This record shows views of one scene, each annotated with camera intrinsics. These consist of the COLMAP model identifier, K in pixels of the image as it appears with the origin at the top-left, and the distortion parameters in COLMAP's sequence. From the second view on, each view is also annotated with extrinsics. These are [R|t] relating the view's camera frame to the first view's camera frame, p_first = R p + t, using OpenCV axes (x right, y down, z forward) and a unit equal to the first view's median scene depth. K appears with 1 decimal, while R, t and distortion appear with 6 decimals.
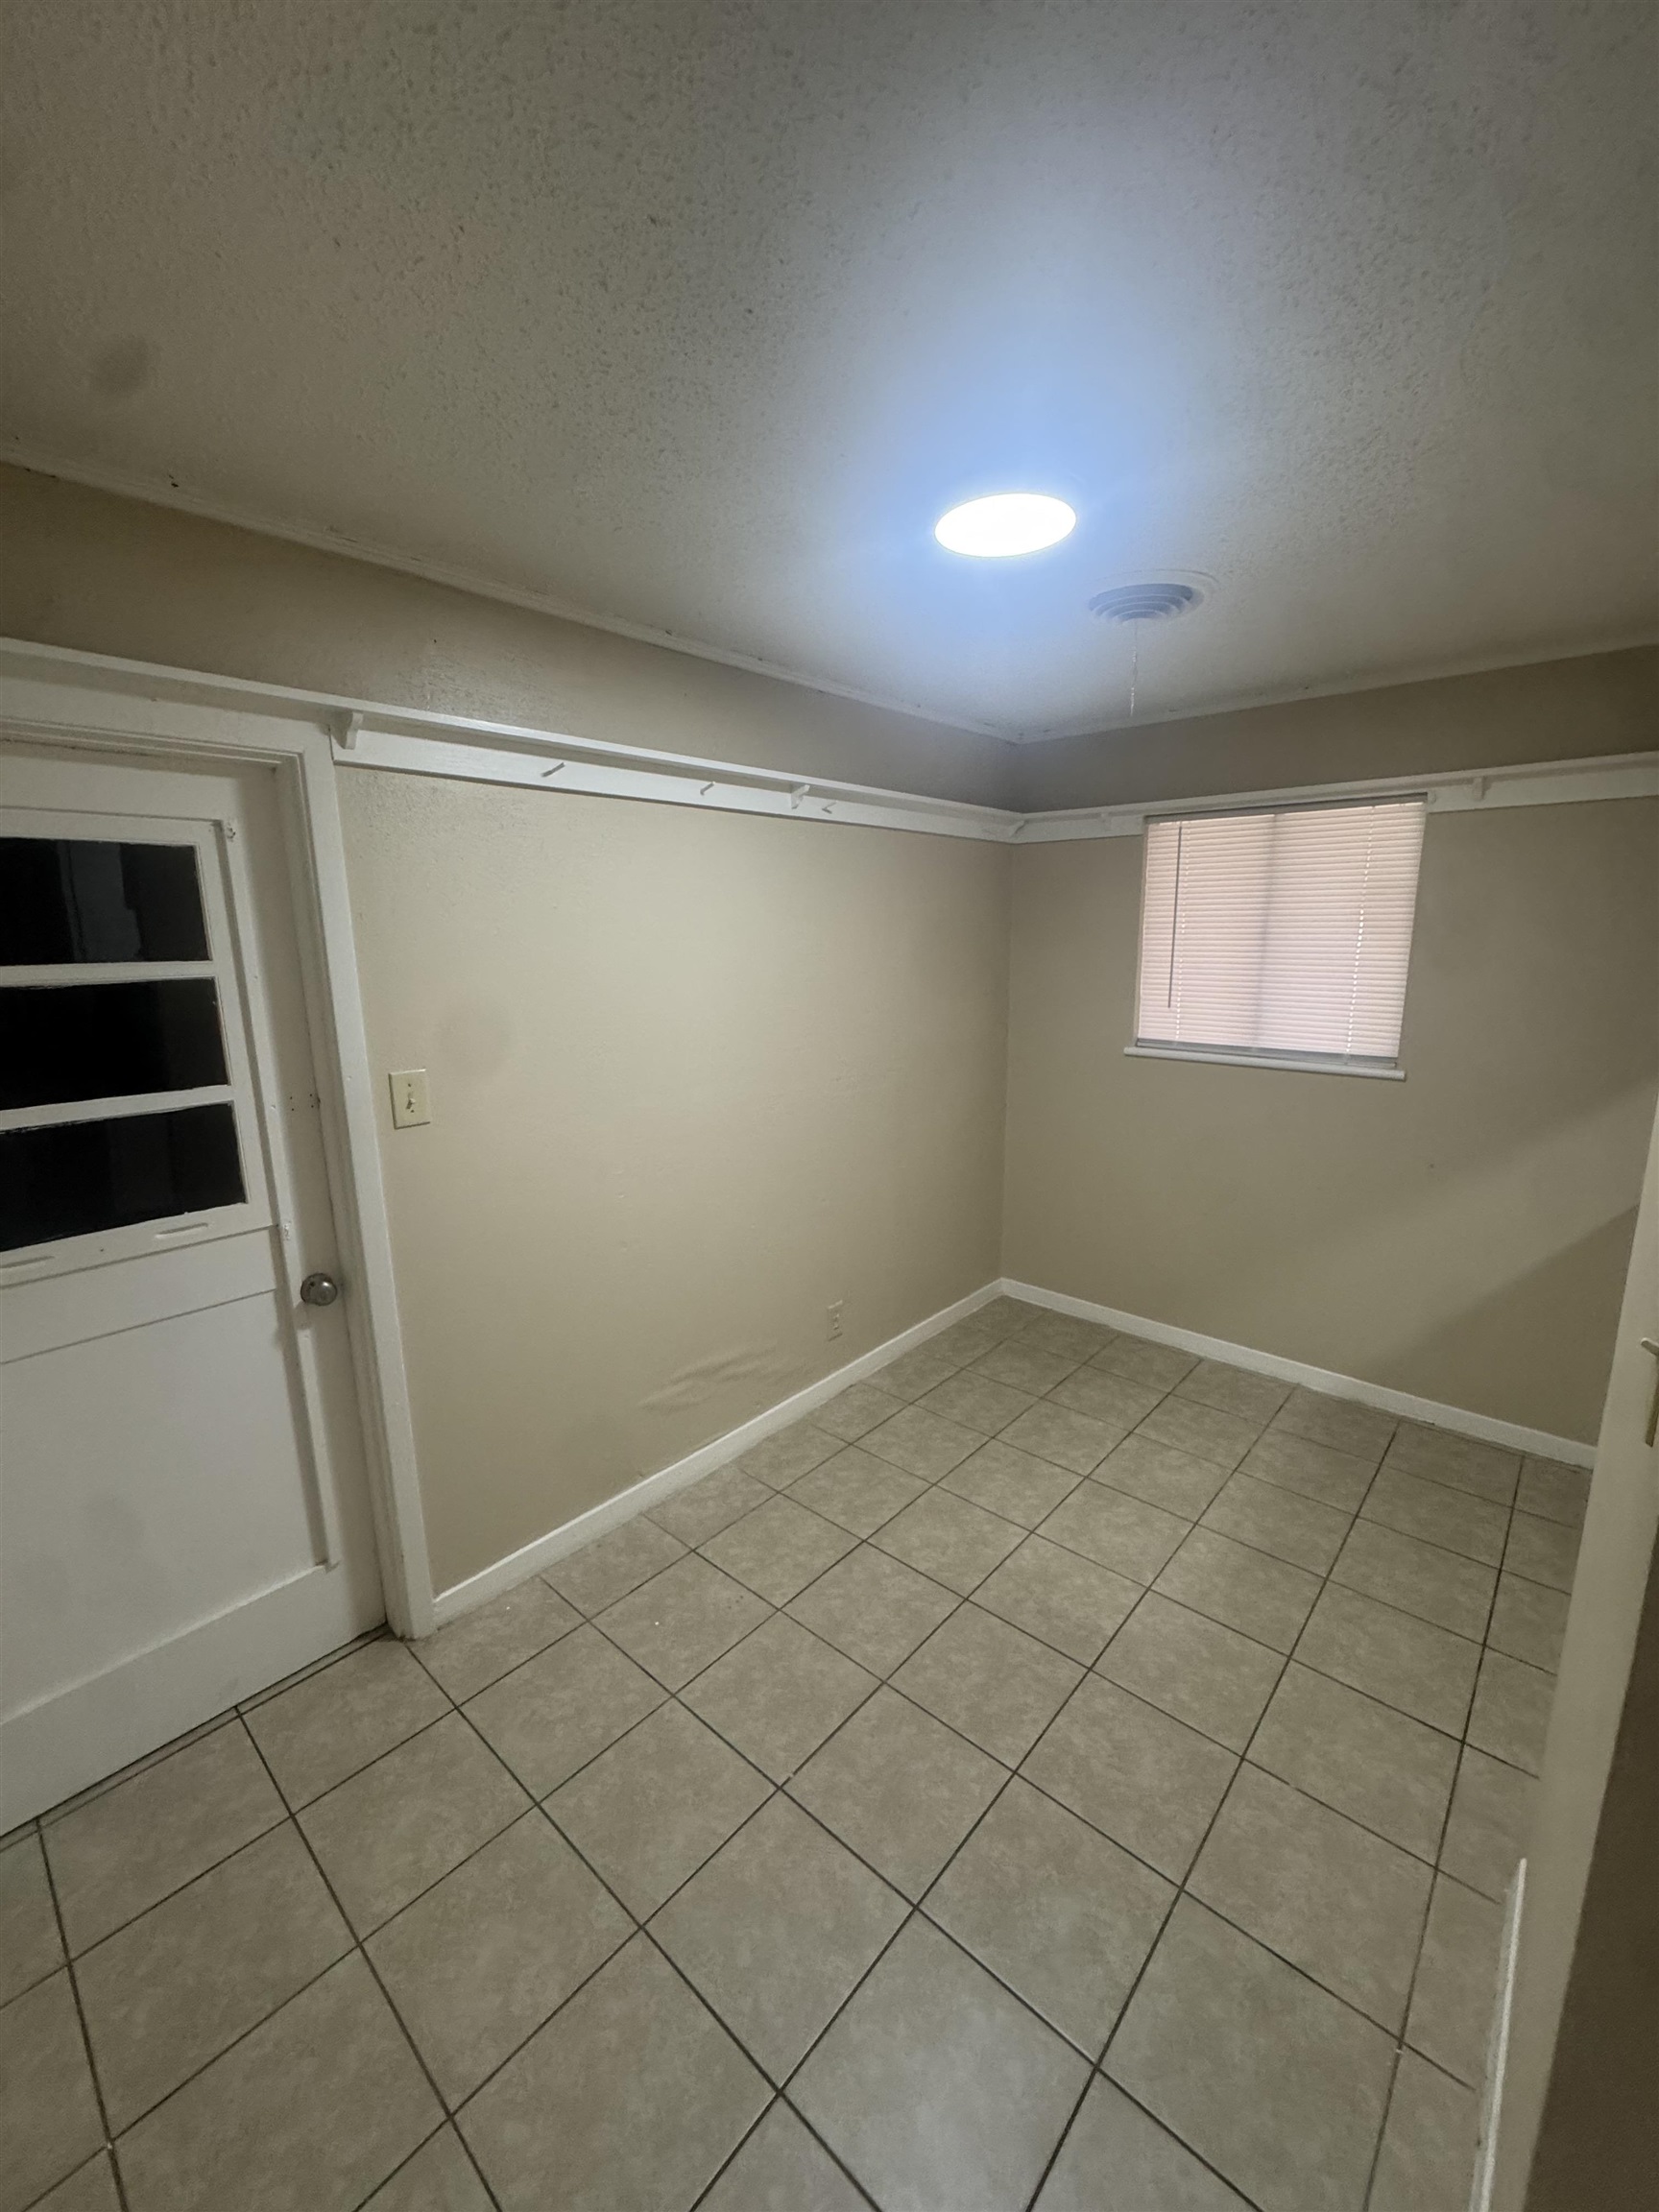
lens RADIAL K [[885.5, 0, 838.3], [0, 885.5, 1102.8], [0, 0, 1]] dist [-0.007030, 0.001201]
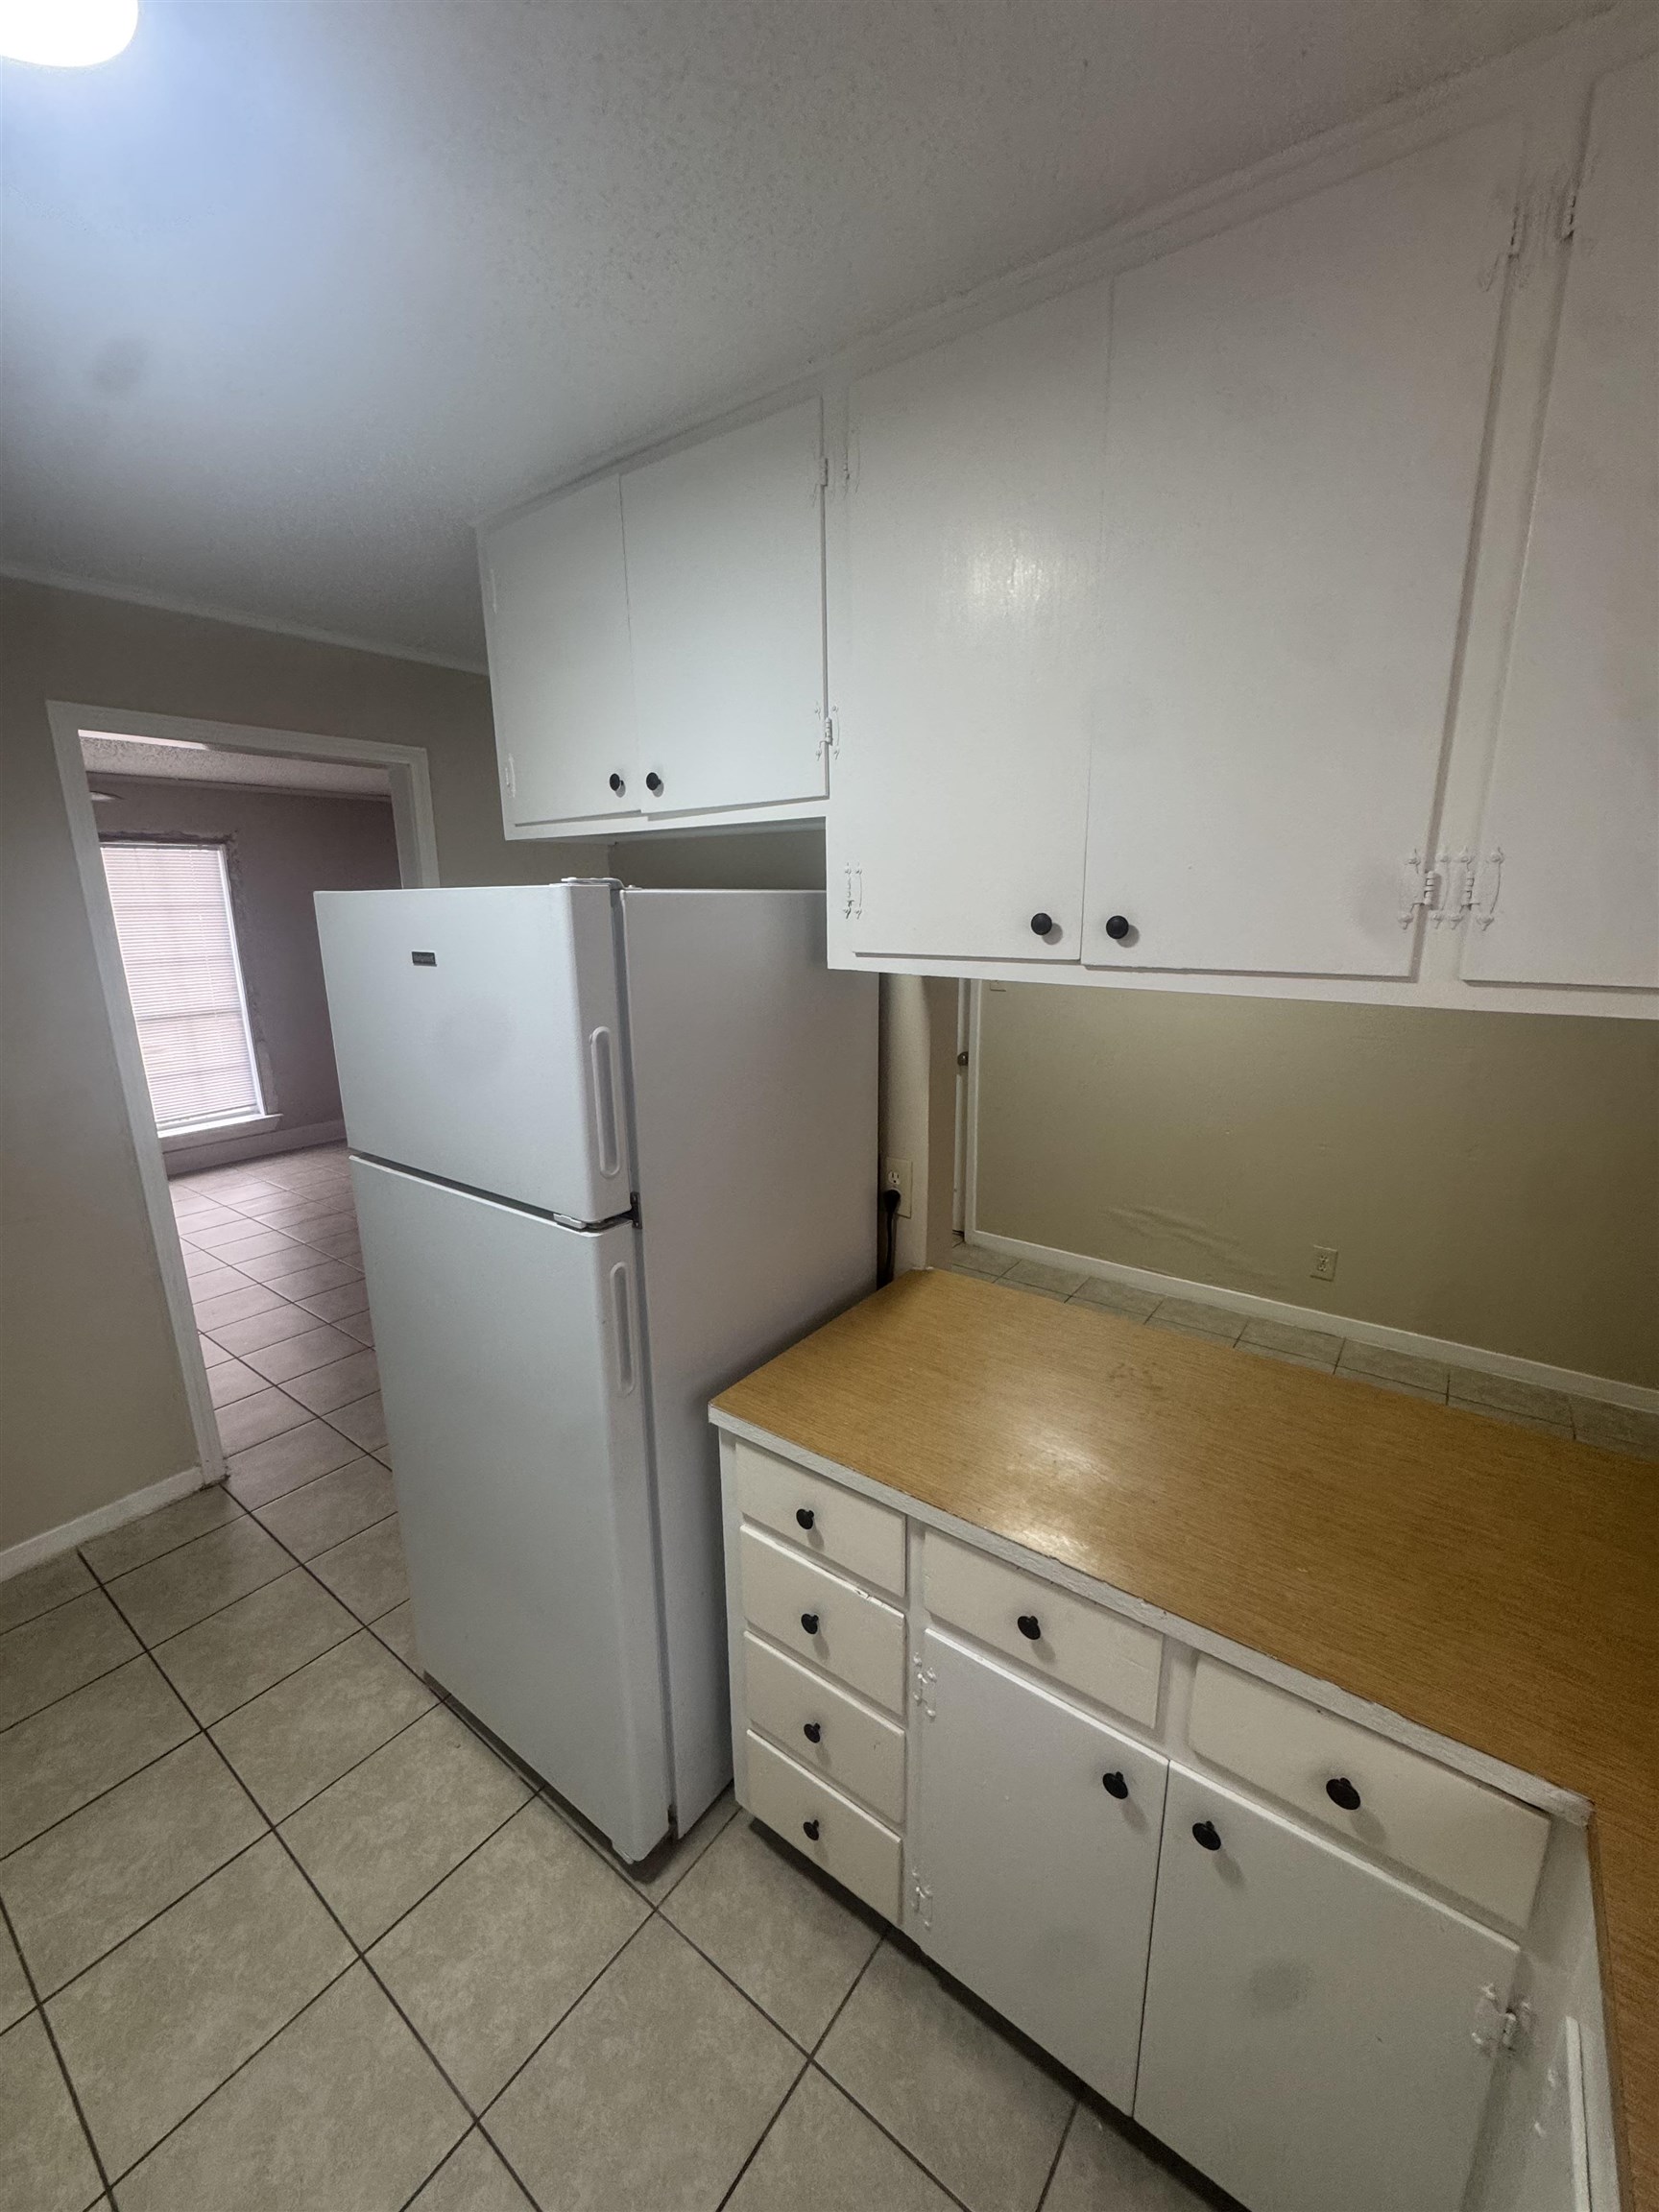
lens RADIAL K [[885.5, 0, 828.4], [0, 885.5, 1107.6], [0, 0, 1]] dist [-0.007030, 0.001201]
pose [[0.081179, 0.235252, -0.968538, 1.405183], [-0.188700, 0.957799, 0.216827, -0.079072], [0.978674, 0.165161, 0.122145, 0.381478]]
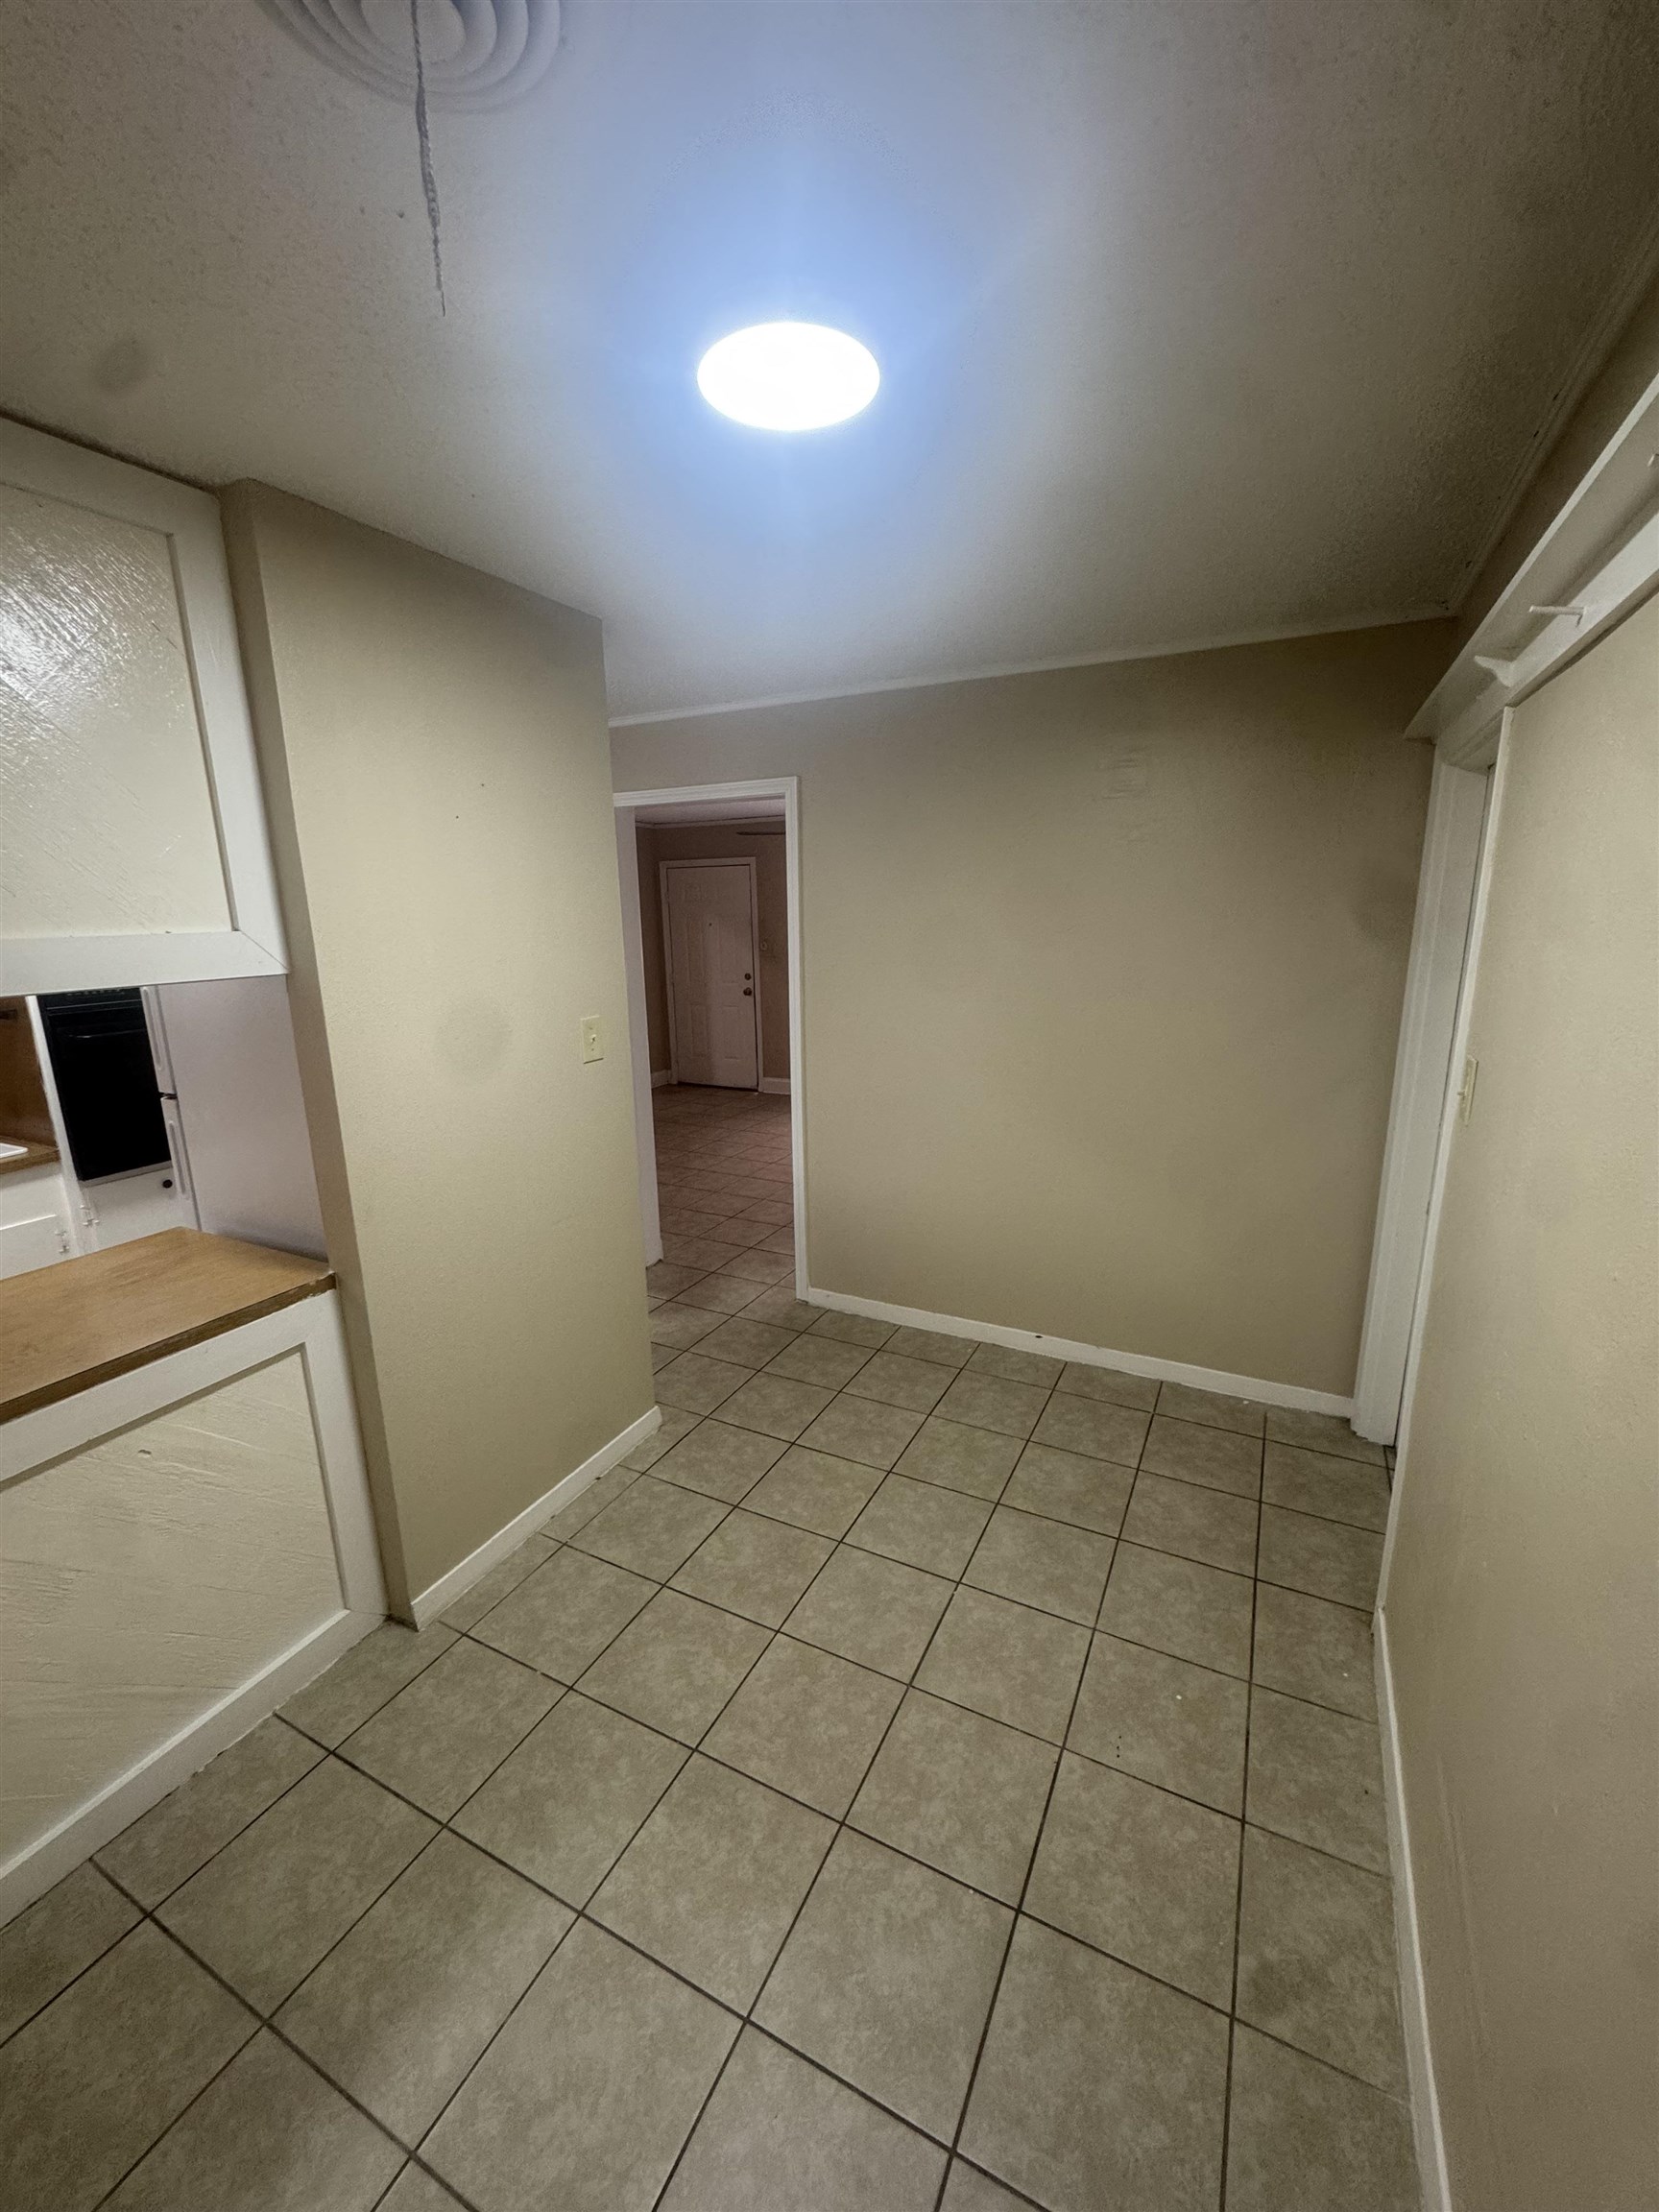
lens RADIAL K [[885.5, 0, 832.6], [0, 885.5, 1102.0], [0, 0, 1]] dist [-0.007030, 0.001201]
pose [[-0.967981, 0.077658, -0.238709, 0.295229], [-0.027236, 0.912838, 0.407413, -0.305579], [0.249542, 0.400870, -0.881494, 1.473790]]
